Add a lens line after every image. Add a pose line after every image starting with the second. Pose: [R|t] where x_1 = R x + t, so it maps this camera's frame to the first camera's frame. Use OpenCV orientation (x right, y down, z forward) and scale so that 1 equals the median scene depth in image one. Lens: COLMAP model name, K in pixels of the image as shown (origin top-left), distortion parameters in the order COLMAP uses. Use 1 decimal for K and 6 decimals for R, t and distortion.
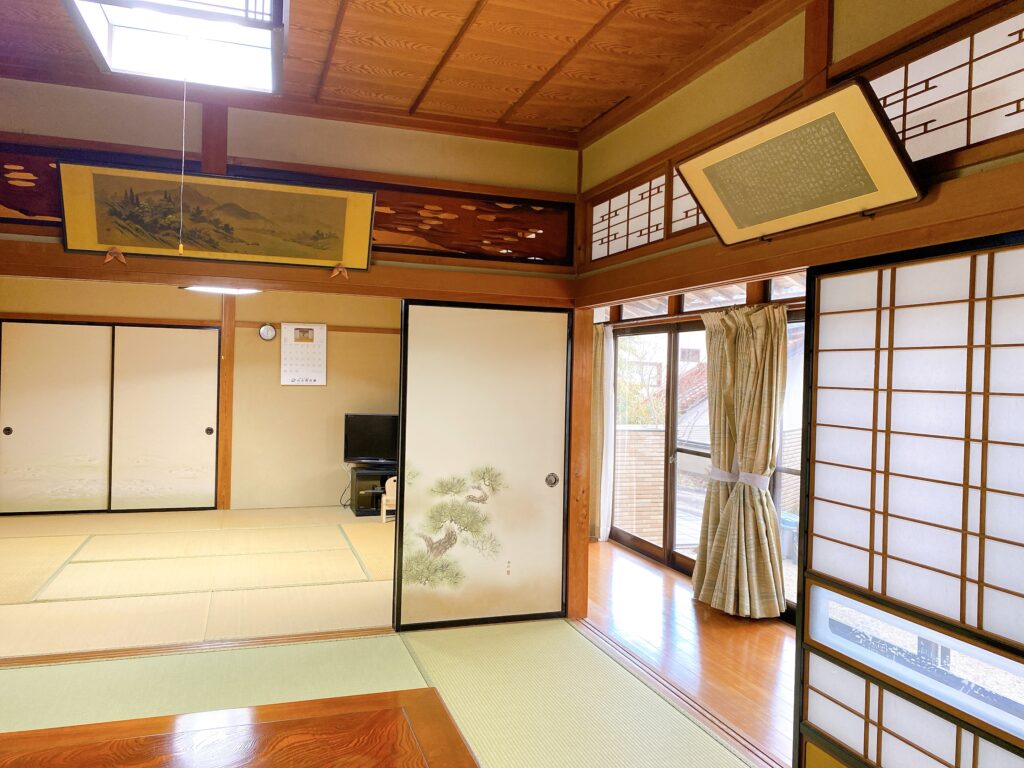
lens RADIAL K [[795.3, 0, 512.0], [0, 795.3, 384.0], [0, 0, 1]] dist [0.049558, -0.001815]
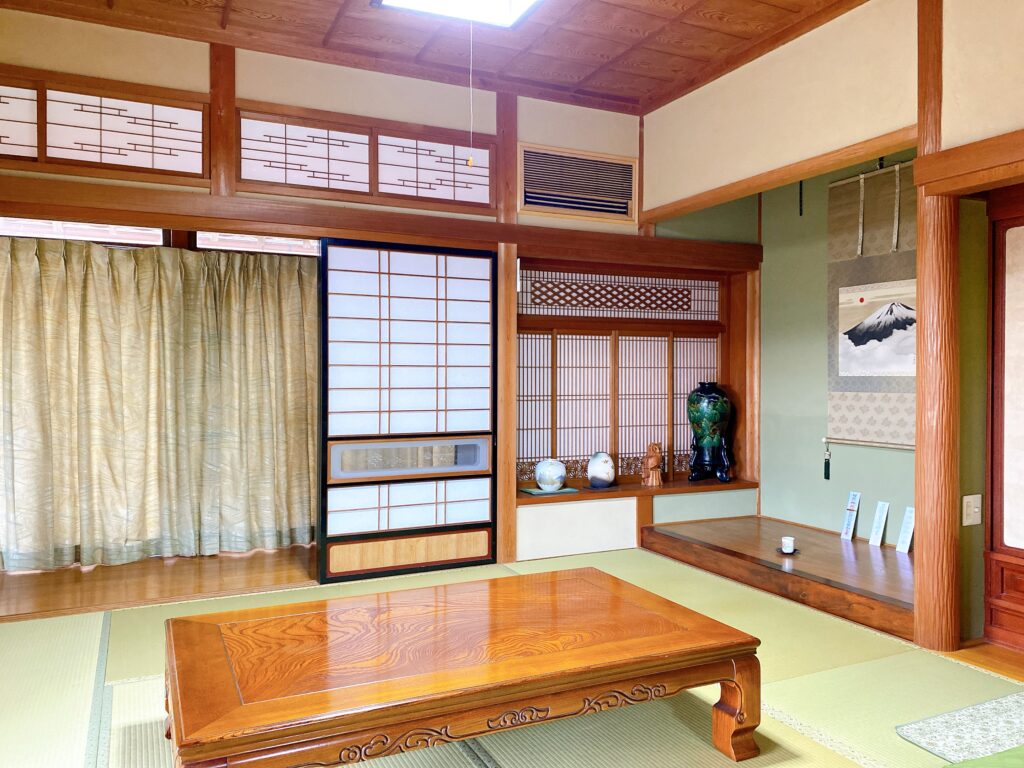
lens RADIAL K [[795.3, 0, 512.0], [0, 795.3, 384.0], [0, 0, 1]] dist [0.049558, -0.001815]
pose [[-0.112615, -0.042202, 0.992742, -1.296459], [0.013399, 0.998942, 0.043986, 0.076139], [-0.993548, 0.018256, -0.111931, 0.897353]]
